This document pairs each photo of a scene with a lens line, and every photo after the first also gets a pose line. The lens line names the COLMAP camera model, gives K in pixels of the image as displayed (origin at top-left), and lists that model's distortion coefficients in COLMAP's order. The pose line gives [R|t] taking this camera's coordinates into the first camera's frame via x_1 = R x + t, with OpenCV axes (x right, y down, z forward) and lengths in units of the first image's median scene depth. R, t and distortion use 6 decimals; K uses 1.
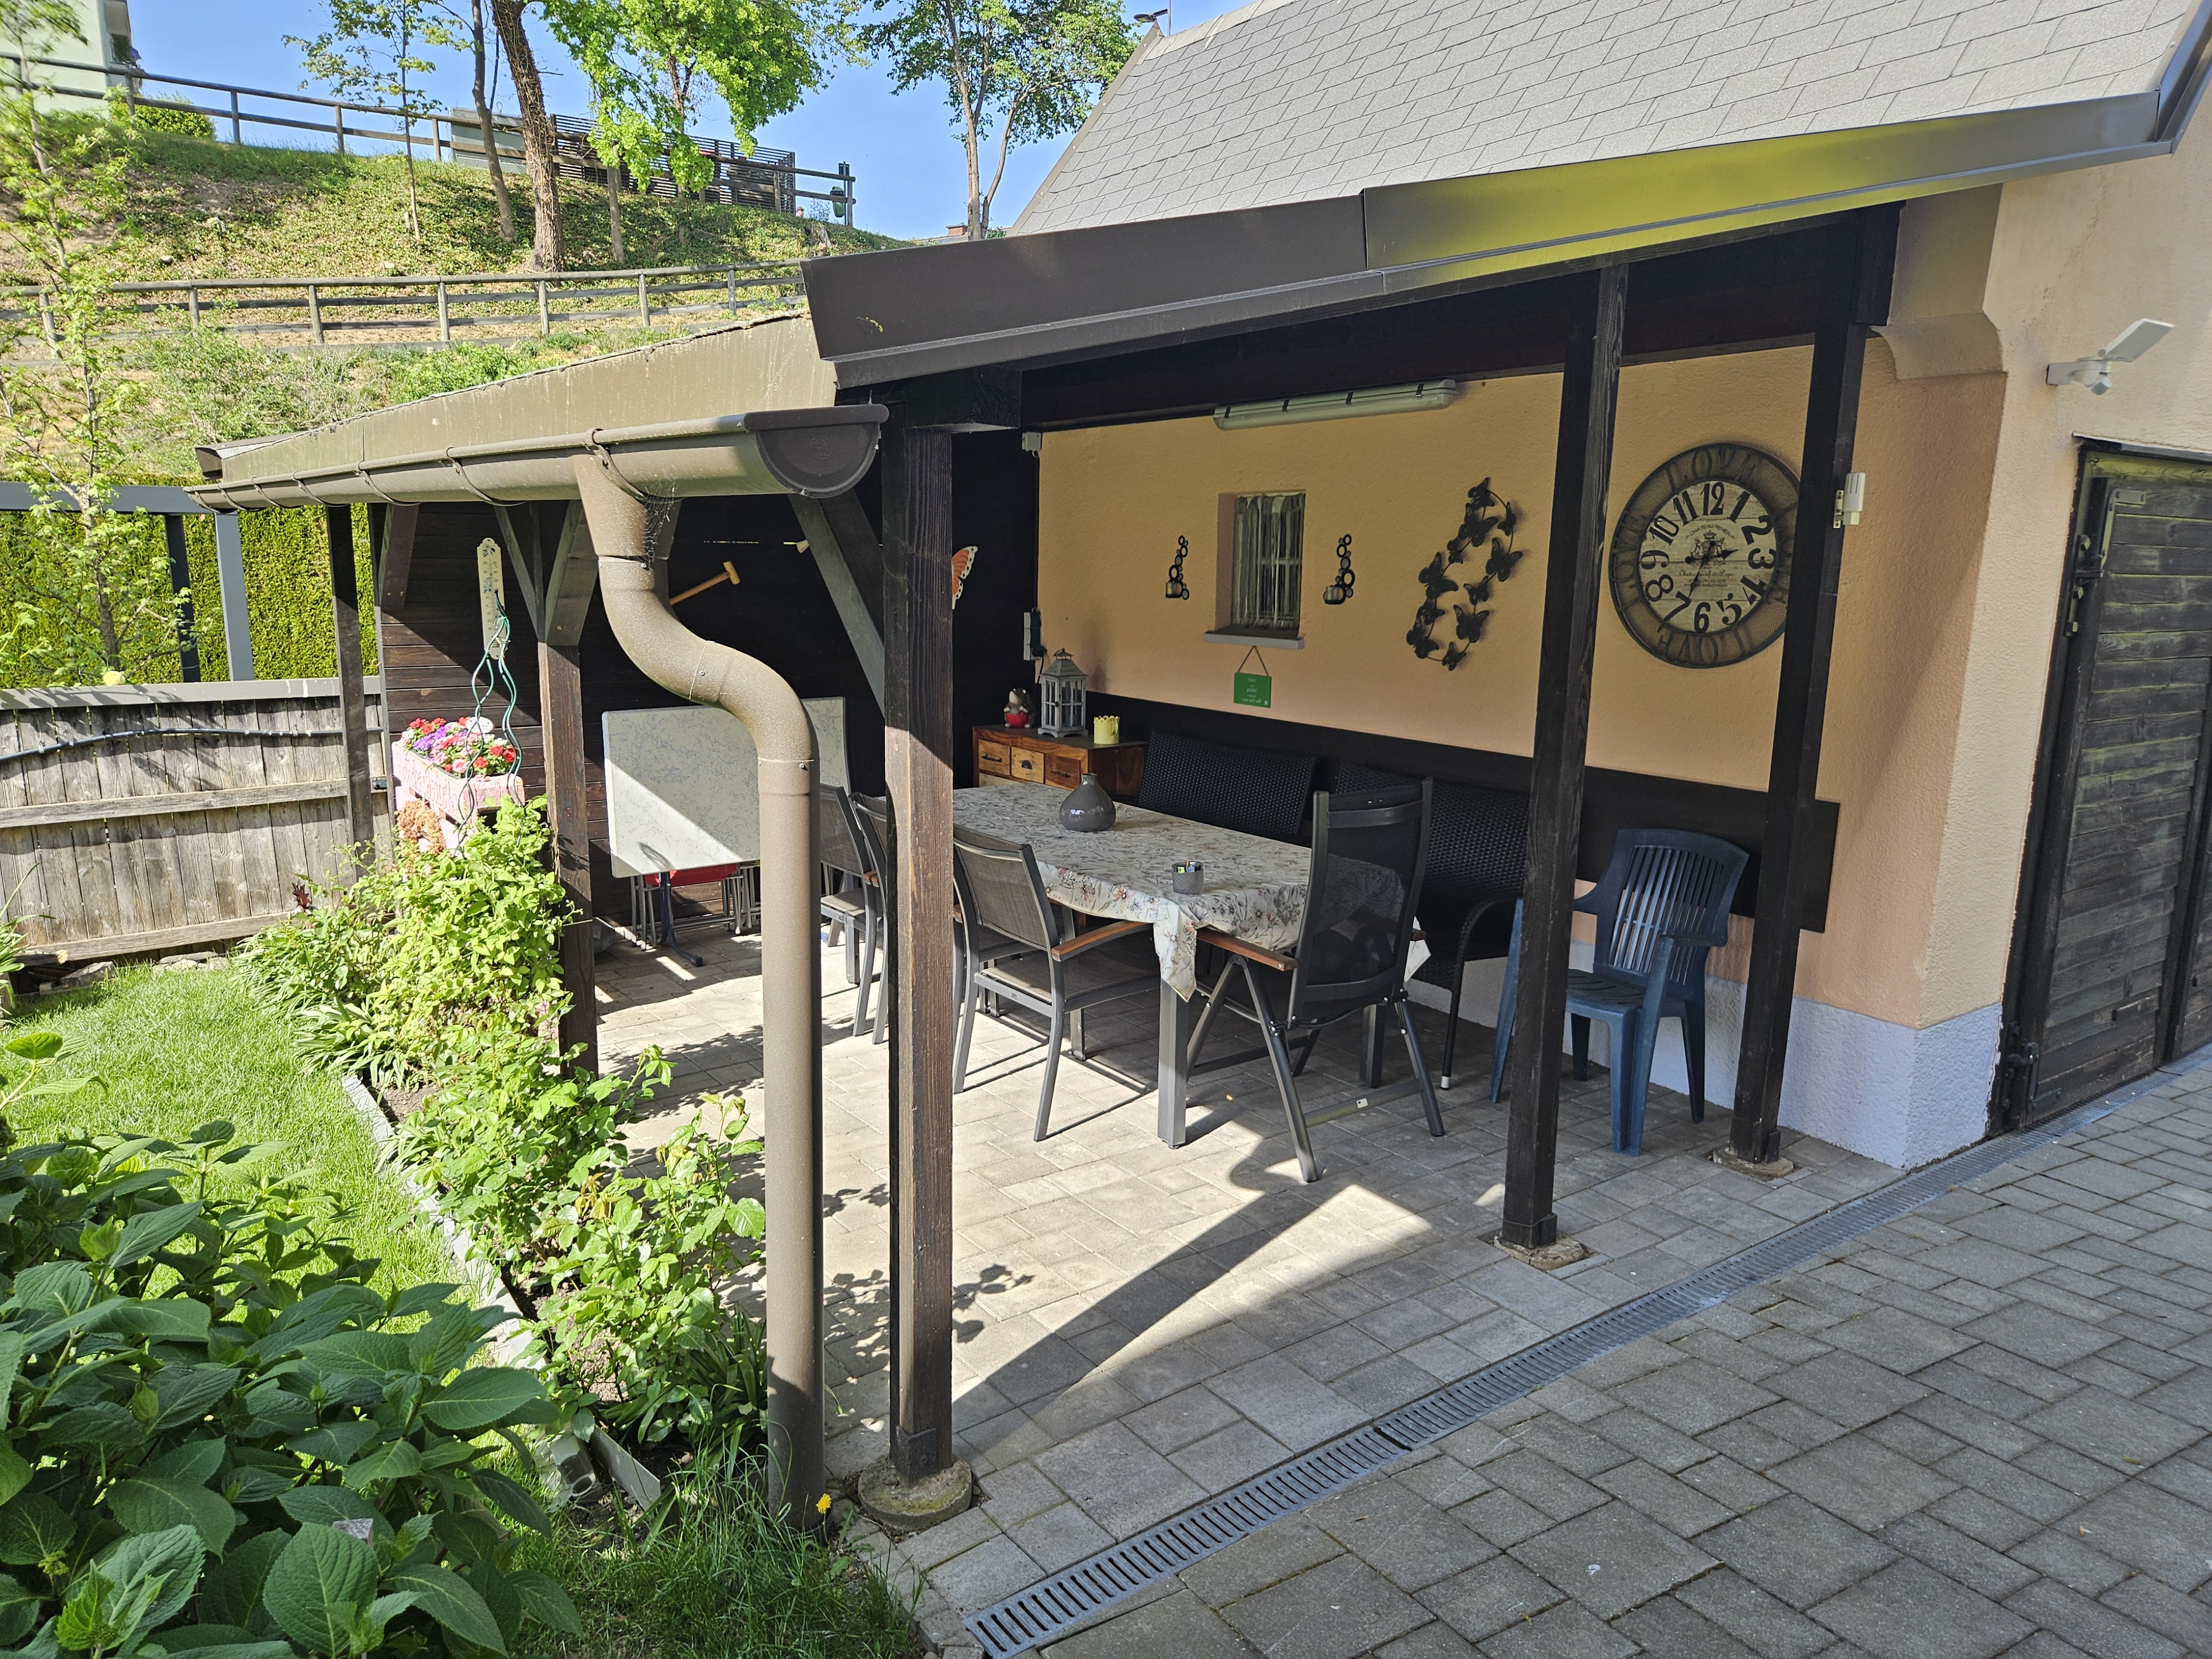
lens RADIAL K [[1474.8, 0, 1100.8], [0, 1474.8, 849.3], [0, 0, 1]] dist [0.056655, -0.031520]
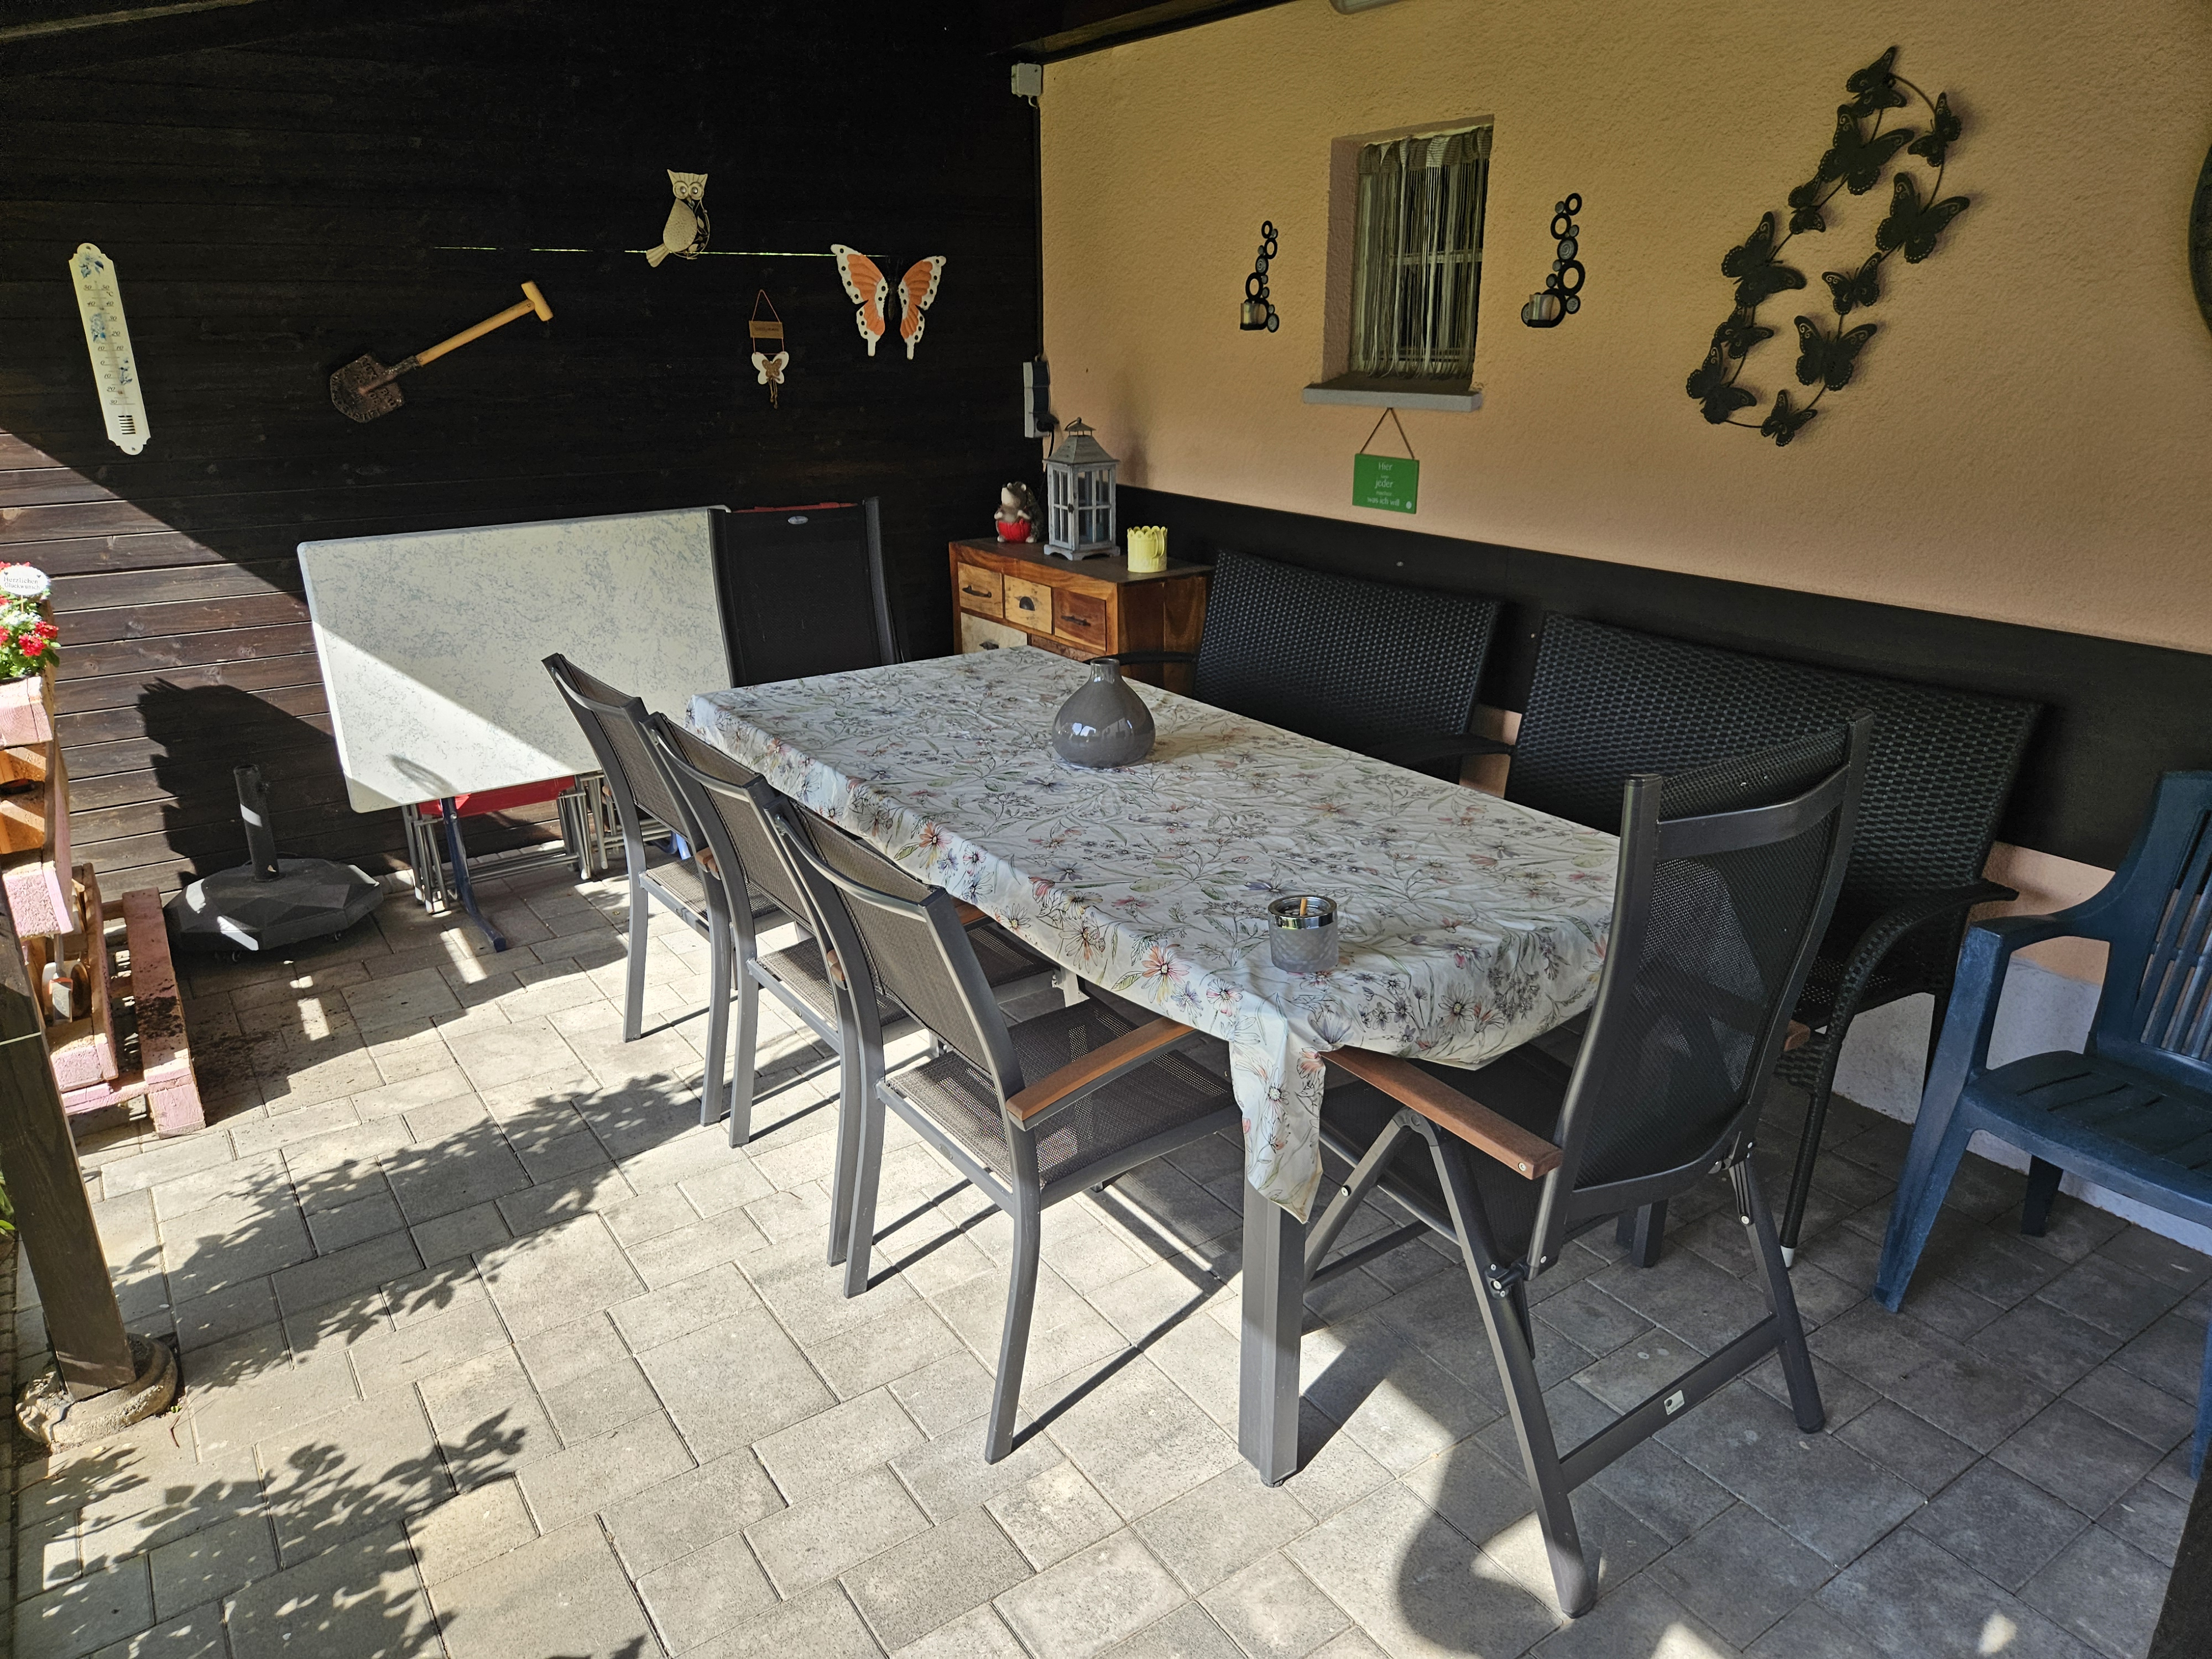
lens RADIAL K [[1474.8, 0, 1103.4], [0, 1474.8, 834.7], [0, 0, 1]] dist [0.056655, -0.031520]
pose [[0.999083, -0.009806, -0.041683, 0.012720], [0.015601, 0.989880, 0.141050, -0.059897], [0.039878, -0.141570, 0.989125, 0.425230]]
